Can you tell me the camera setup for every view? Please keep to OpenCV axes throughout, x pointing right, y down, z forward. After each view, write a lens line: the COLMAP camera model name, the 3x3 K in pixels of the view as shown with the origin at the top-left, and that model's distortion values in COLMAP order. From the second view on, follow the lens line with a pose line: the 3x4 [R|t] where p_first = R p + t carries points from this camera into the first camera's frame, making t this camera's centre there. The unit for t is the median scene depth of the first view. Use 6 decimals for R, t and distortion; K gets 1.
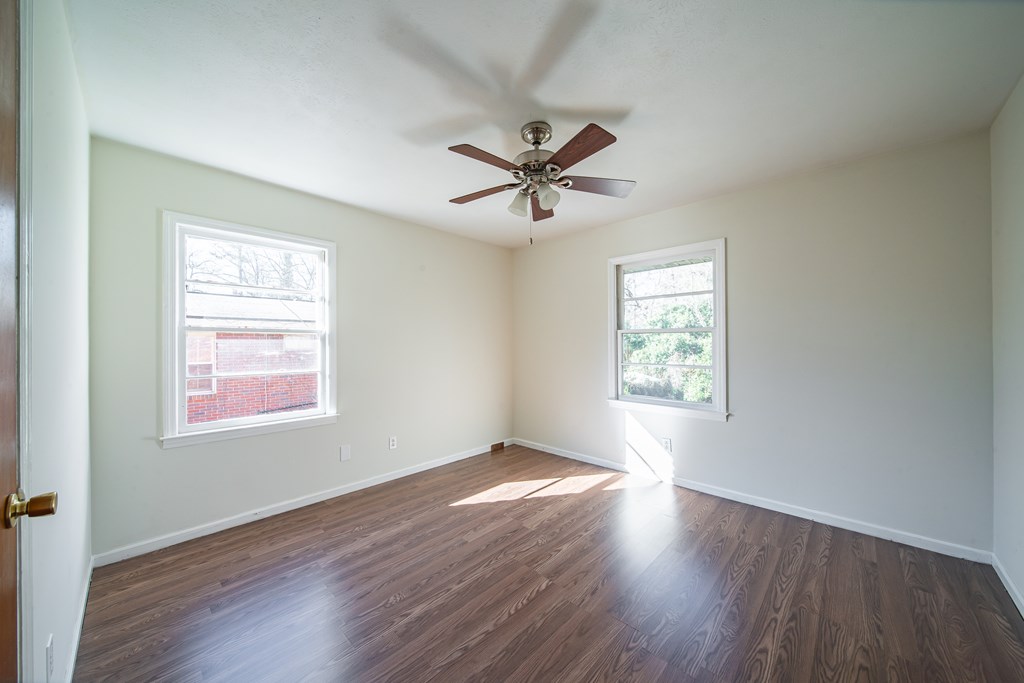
lens RADIAL K [[363.8, 0, 509.1], [0, 363.8, 343.1], [0, 0, 1]] dist [-0.000571, -0.000522]
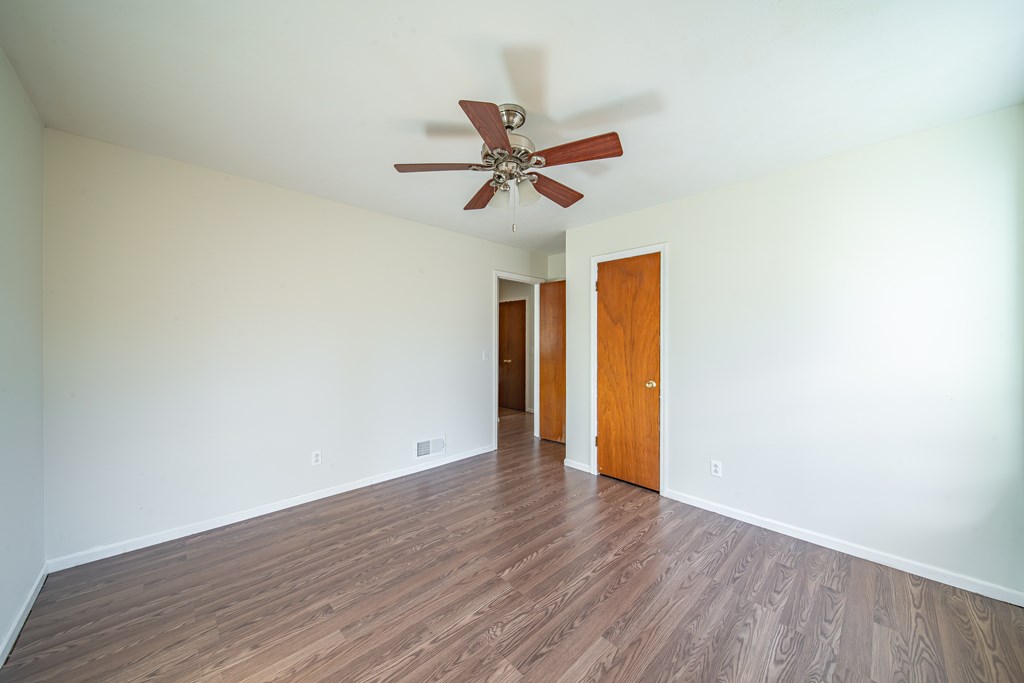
lens RADIAL K [[363.8, 0, 509.1], [0, 363.8, 343.1], [0, 0, 1]] dist [-0.000571, -0.000522]
pose [[-0.999115, 0.004047, 0.041857, 0.036998], [0.003915, 0.999987, -0.003229, -0.006048], [-0.041870, -0.003062, -0.999118, 1.918322]]
